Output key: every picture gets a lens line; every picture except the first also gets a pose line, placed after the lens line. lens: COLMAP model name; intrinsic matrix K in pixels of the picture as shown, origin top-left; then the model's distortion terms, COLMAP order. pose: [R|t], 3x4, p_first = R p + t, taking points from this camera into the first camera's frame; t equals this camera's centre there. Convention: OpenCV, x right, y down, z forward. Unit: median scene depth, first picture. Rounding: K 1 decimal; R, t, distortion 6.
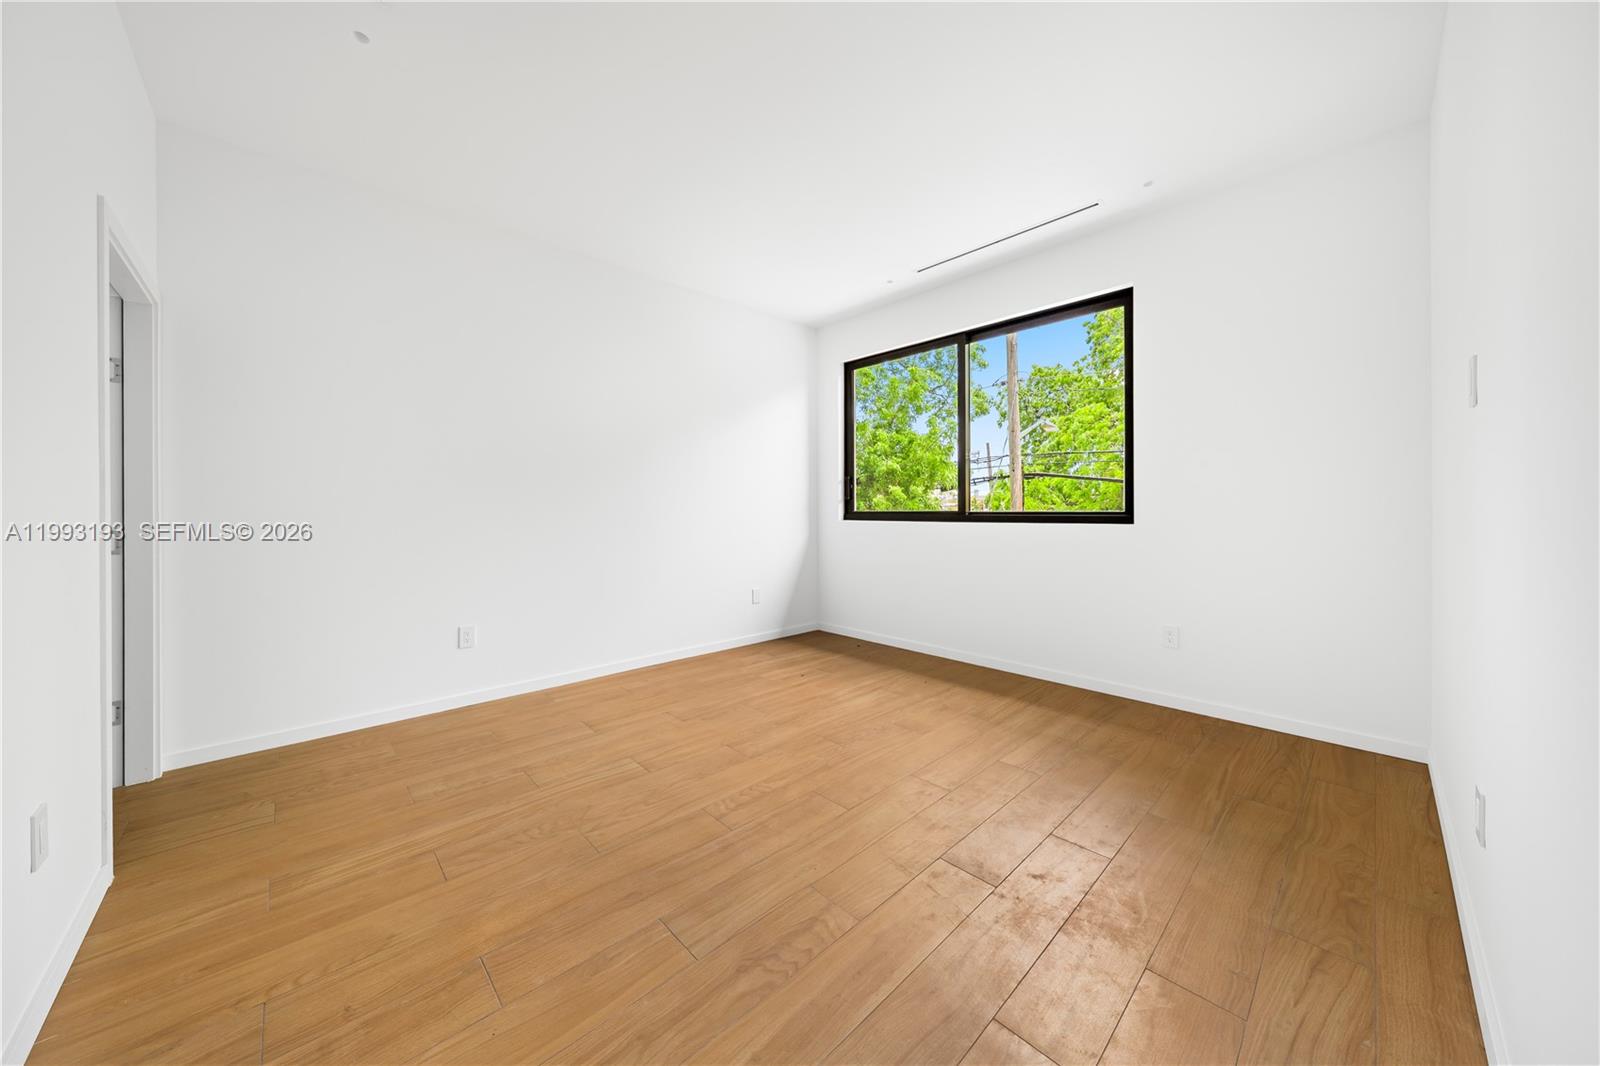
lens RADIAL K [[551.1, 0, 802.7], [0, 551.1, 507.4], [0, 0, 1]] dist [-0.001834, -0.000234]
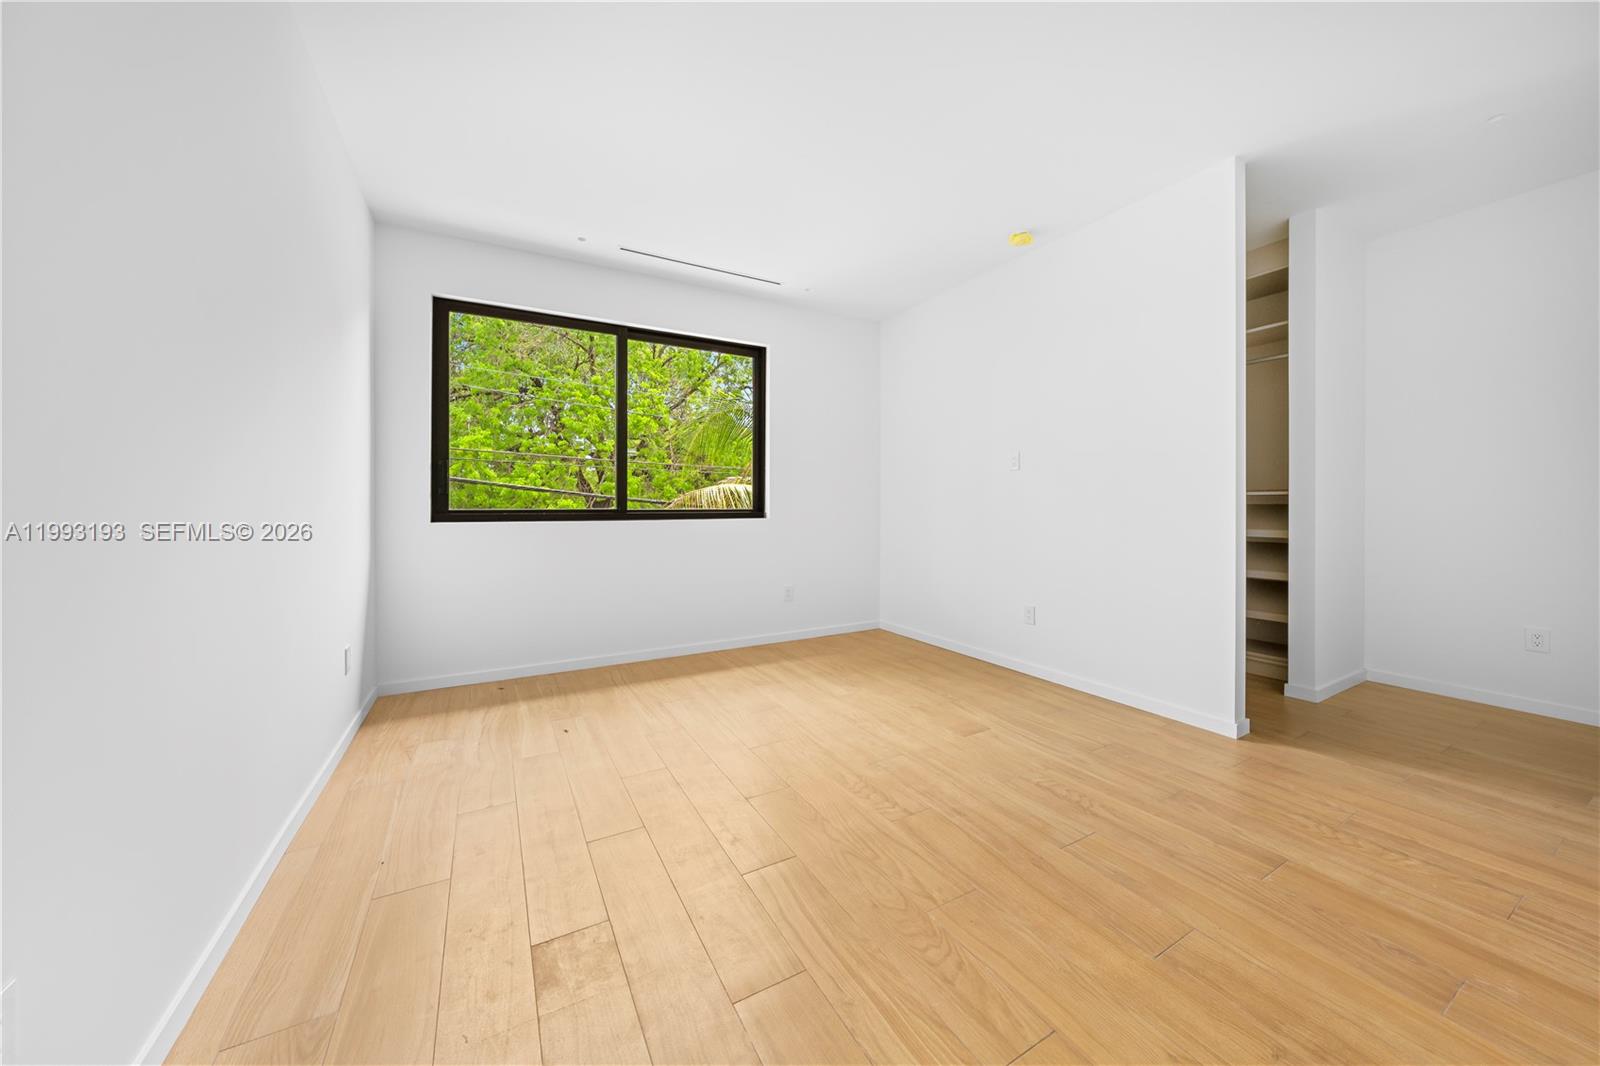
lens RADIAL K [[544.7, 0, 798.3], [0, 544.7, 497.9], [0, 0, 1]] dist [-0.000025, 0.000237]
pose [[0.244436, 0.015254, 0.969546, -1.309836], [-0.003471, 0.999884, -0.014857, 0.001001], [-0.969659, 0.000266, 0.244460, 1.058669]]
